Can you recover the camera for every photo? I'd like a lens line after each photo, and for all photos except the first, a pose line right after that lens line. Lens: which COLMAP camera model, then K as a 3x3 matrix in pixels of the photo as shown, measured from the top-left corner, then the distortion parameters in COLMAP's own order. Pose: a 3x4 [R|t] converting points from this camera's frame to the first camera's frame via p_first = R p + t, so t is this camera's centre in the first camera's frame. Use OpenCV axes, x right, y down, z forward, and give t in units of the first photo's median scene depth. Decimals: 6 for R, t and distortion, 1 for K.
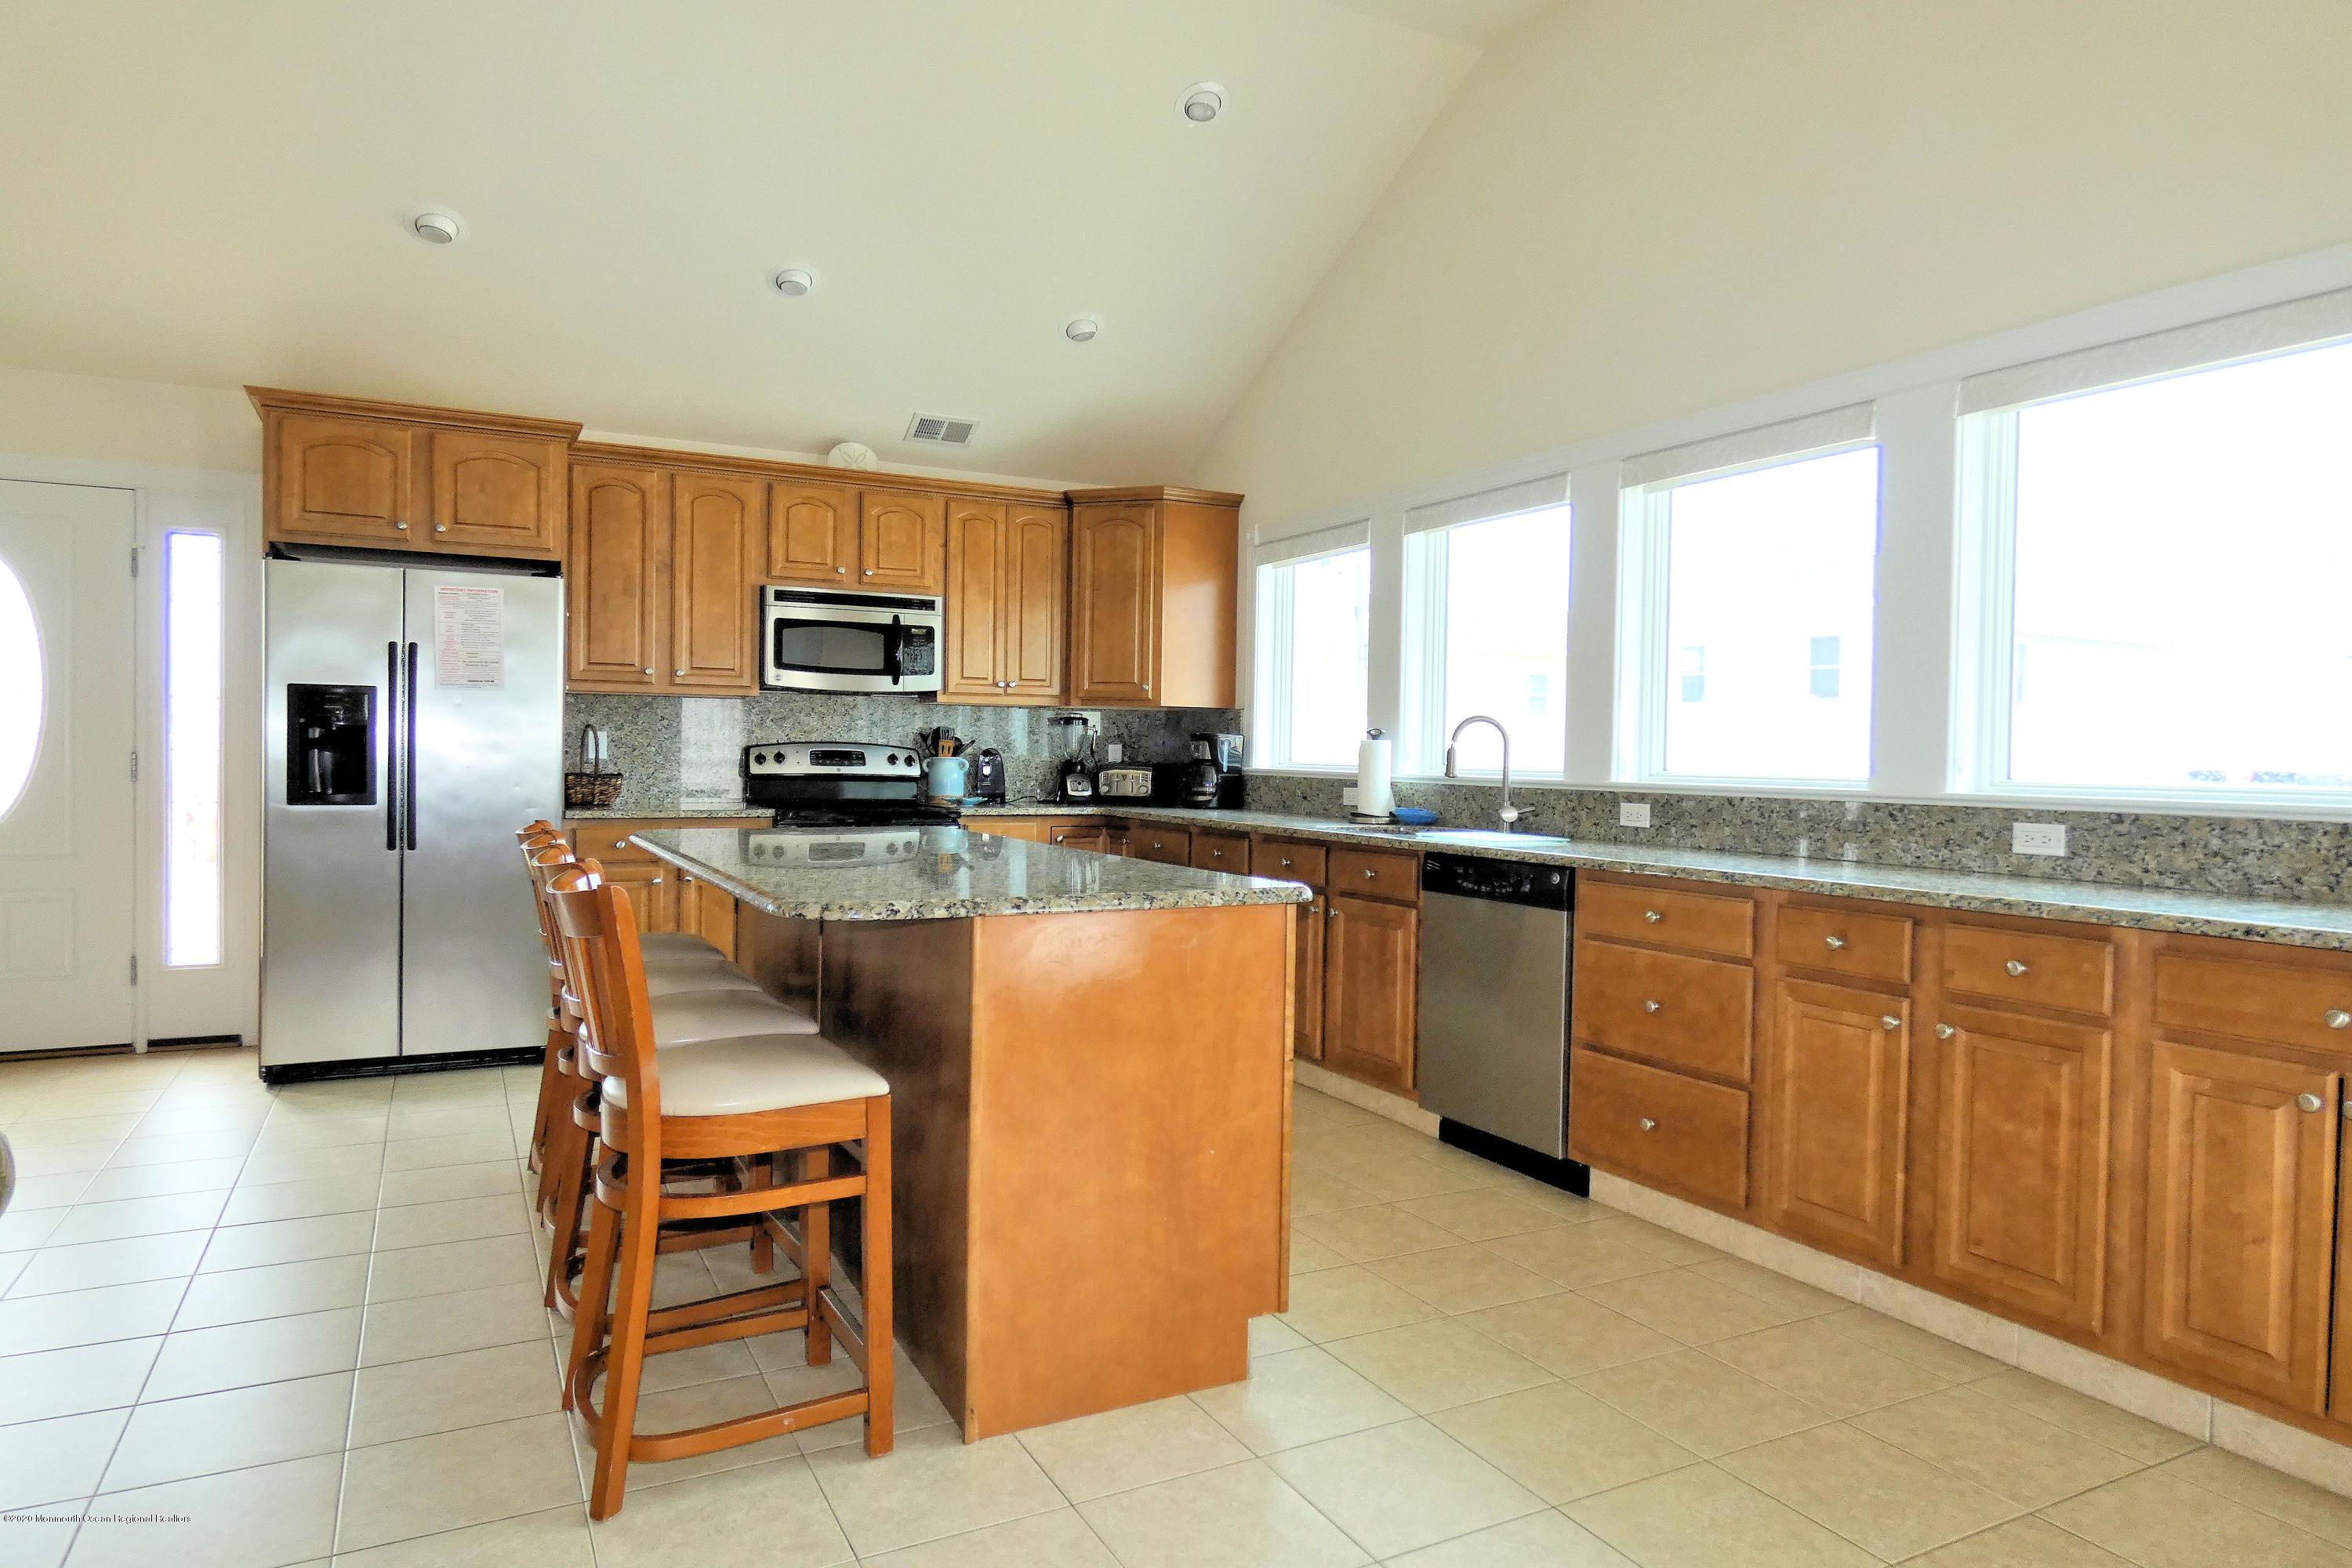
lens RADIAL K [[1417.0, 0, 1166.7], [0, 1417.0, 787.1], [0, 0, 1]] dist [-0.000445, -0.001213]
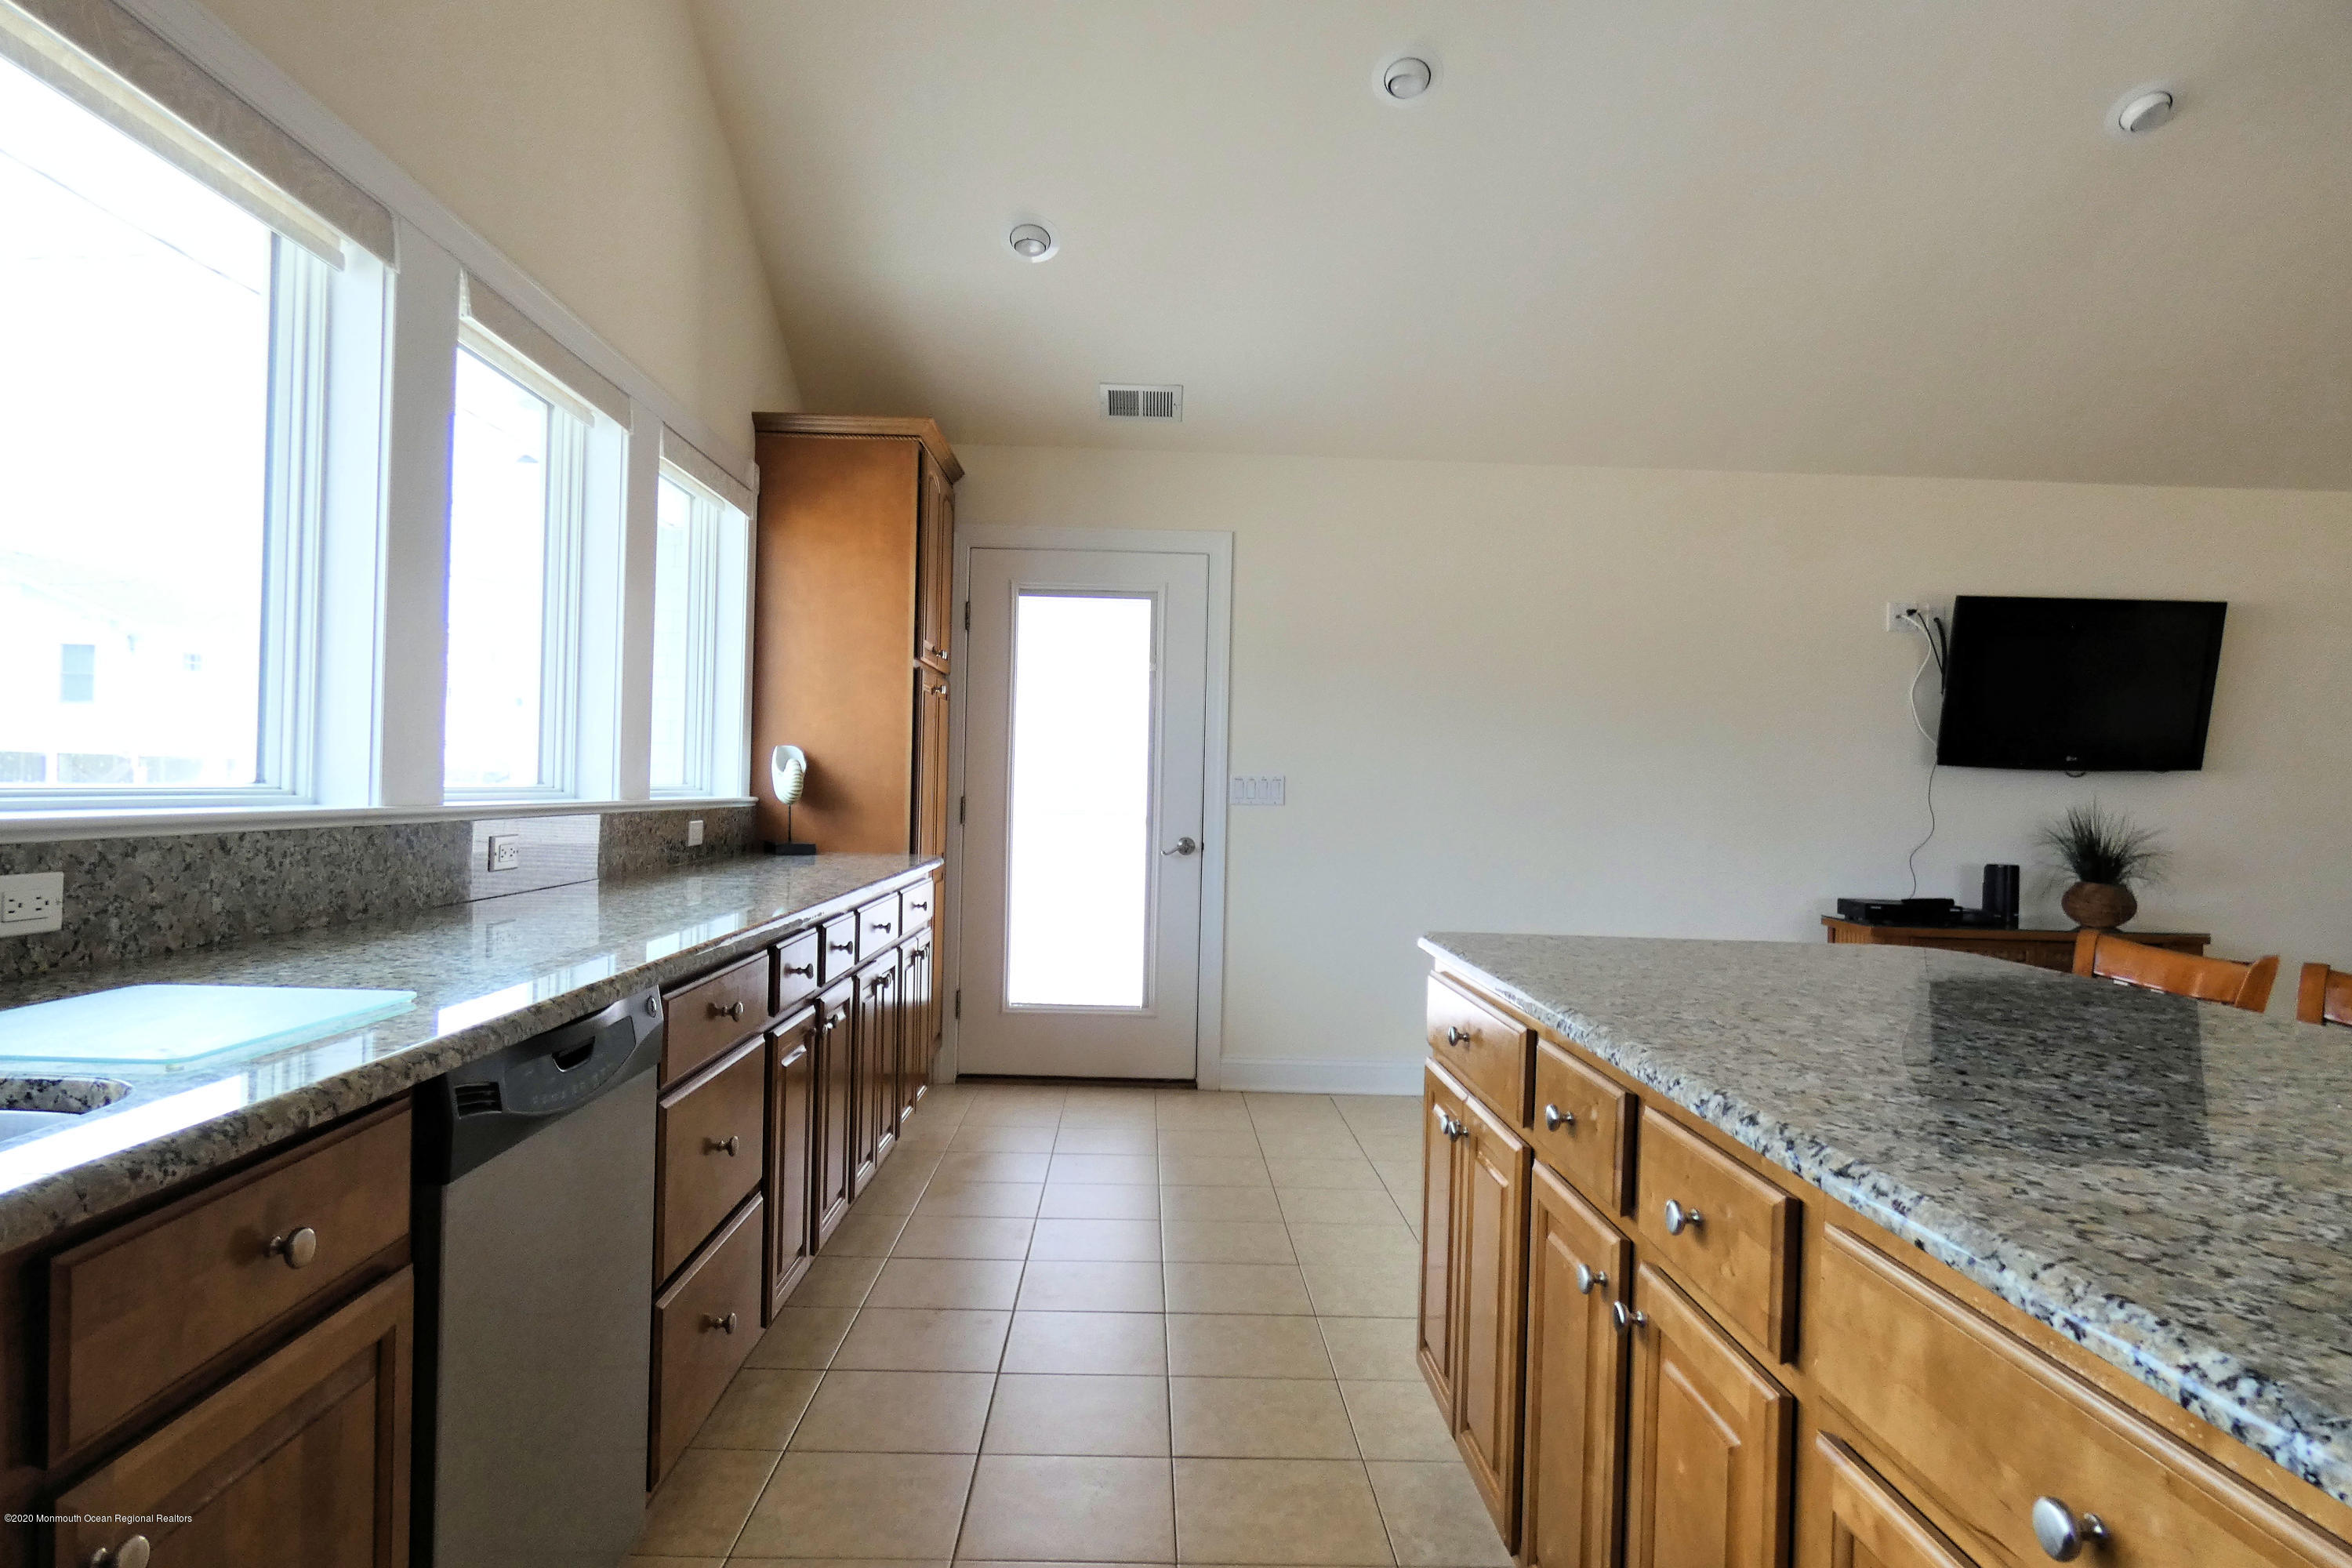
lens RADIAL K [[1417.0, 0, 1166.7], [0, 1417.0, 787.1], [0, 0, 1]] dist [-0.000445, -0.001213]
pose [[-0.893890, -0.050475, 0.445436, -0.075402], [-0.042120, 0.998702, 0.028644, -0.024629], [-0.446304, 0.006843, -0.894855, 0.849801]]
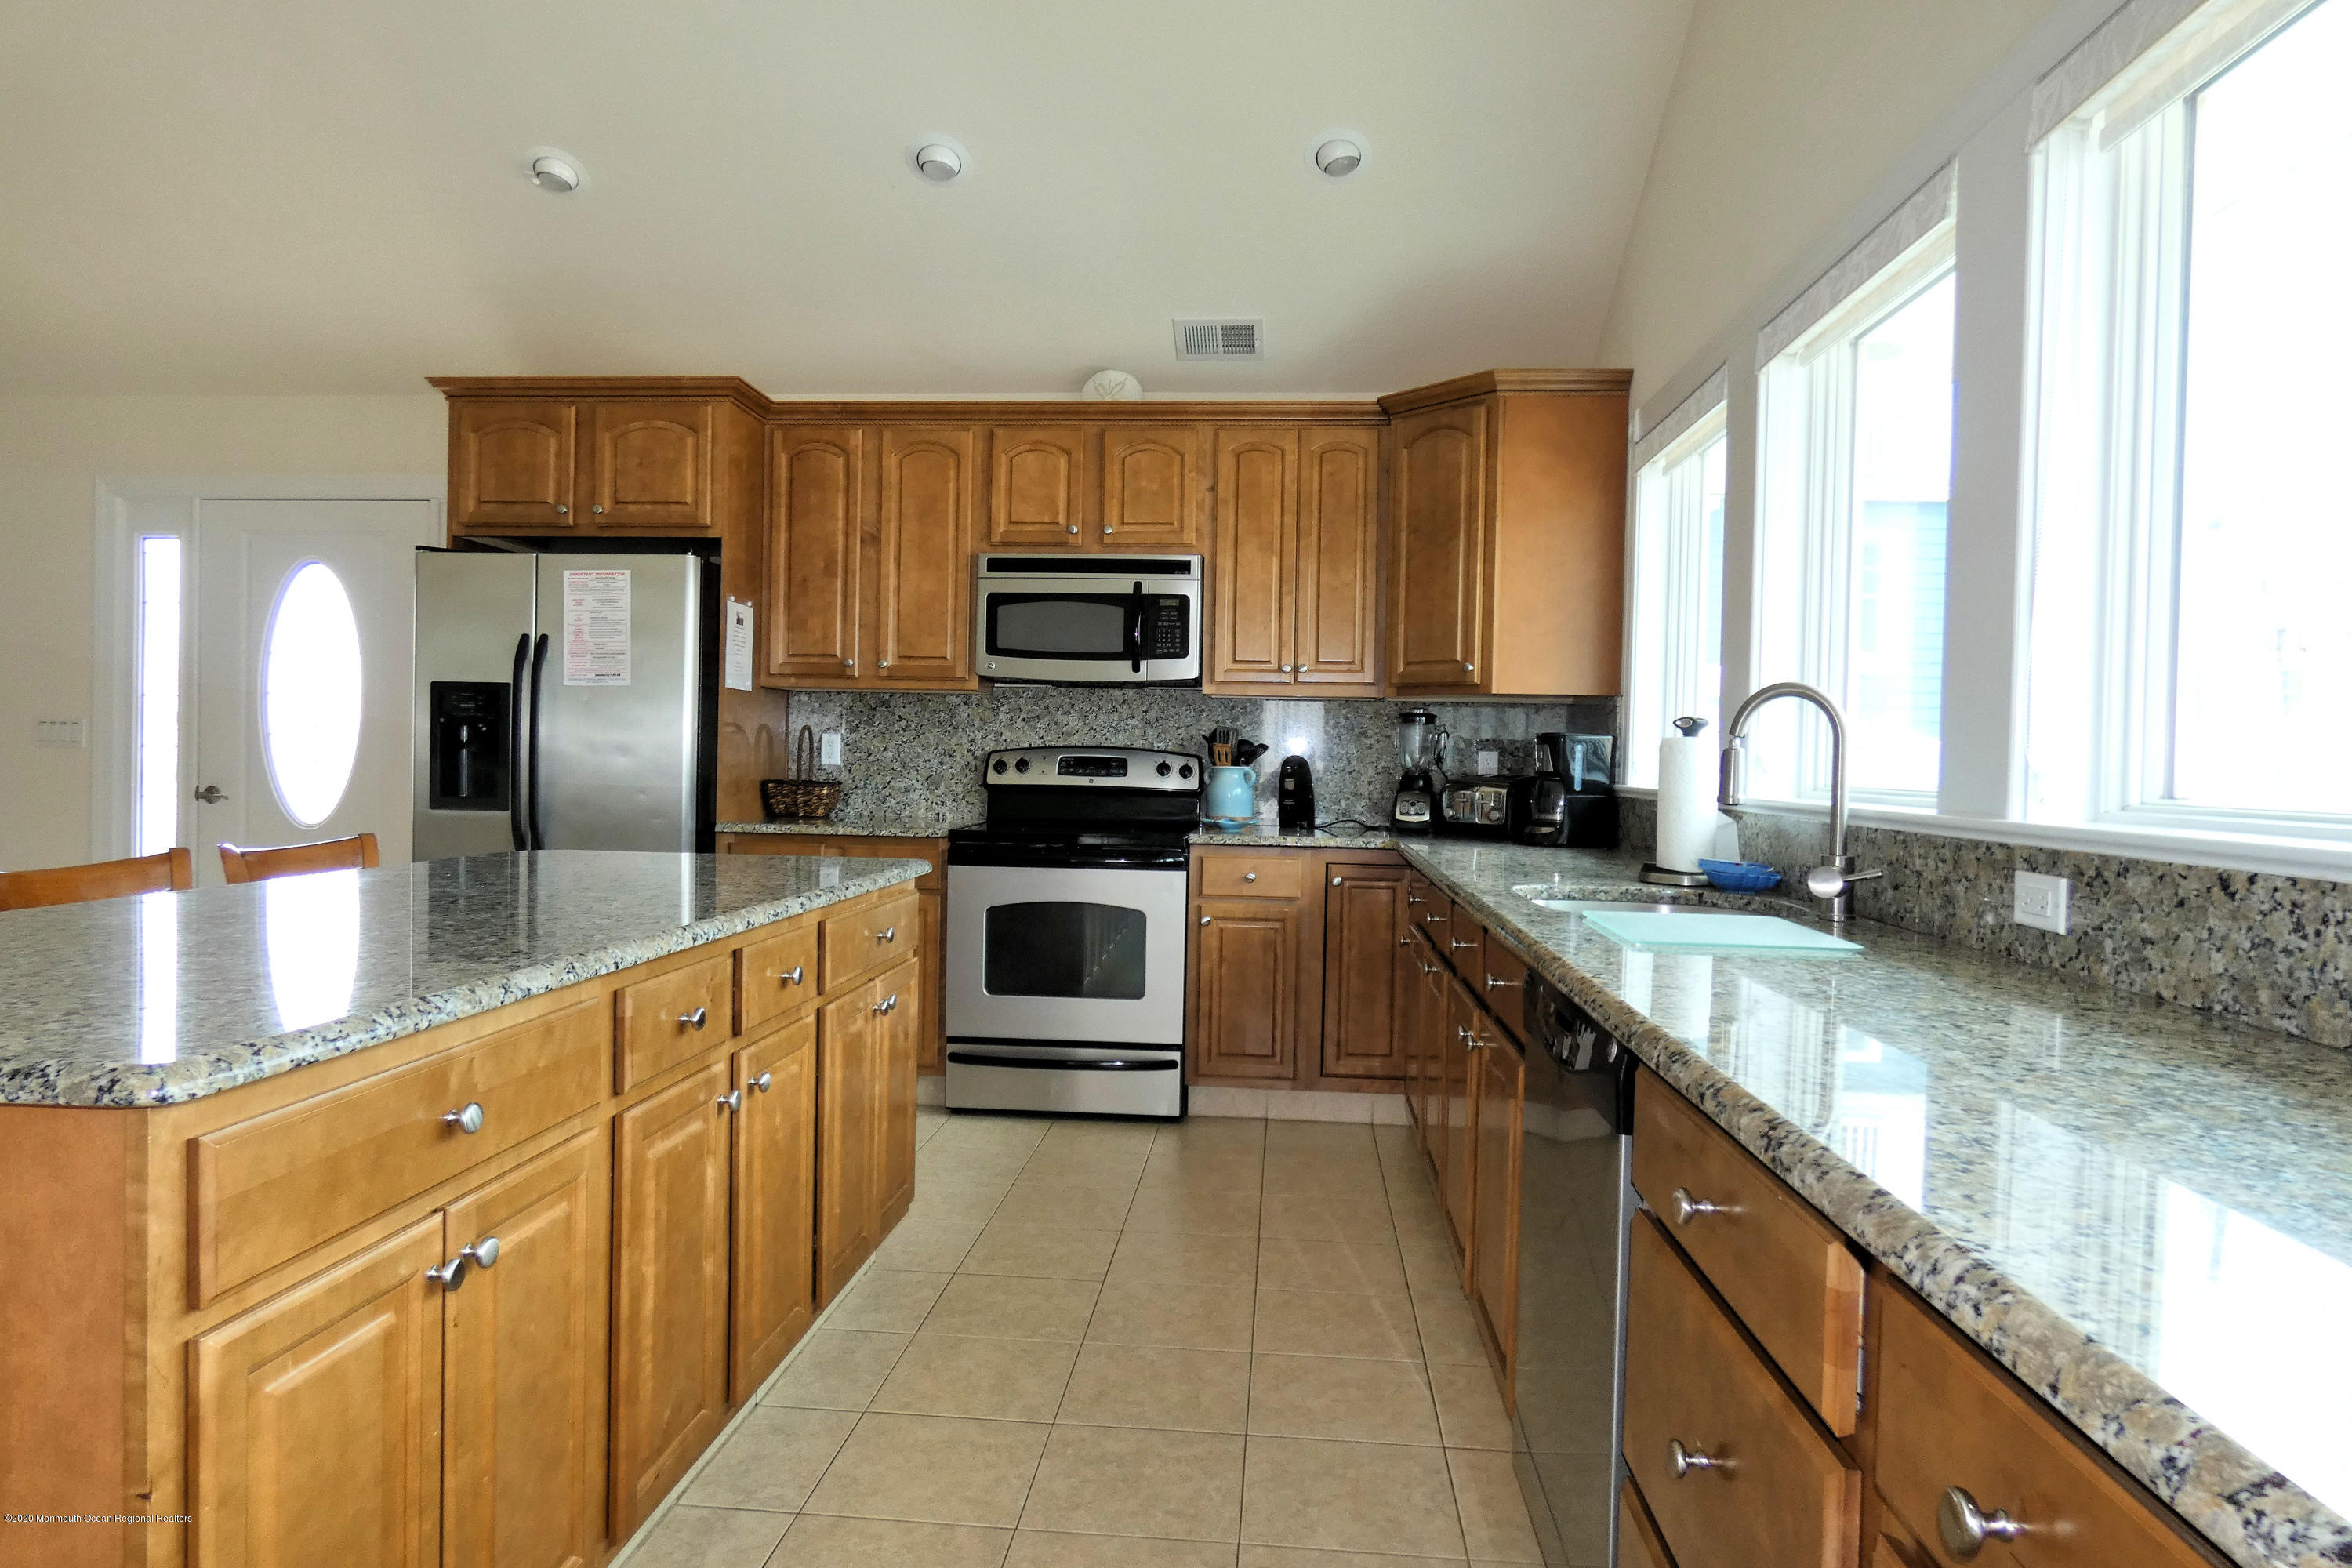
lens RADIAL K [[1417.0, 0, 1166.7], [0, 1417.0, 787.1], [0, 0, 1]] dist [-0.000445, -0.001213]
pose [[0.848067, 0.013647, -0.529713, 0.235495], [-0.020152, 0.999776, -0.006506, -0.004576], [0.529505, 0.016192, 0.848152, 0.353916]]
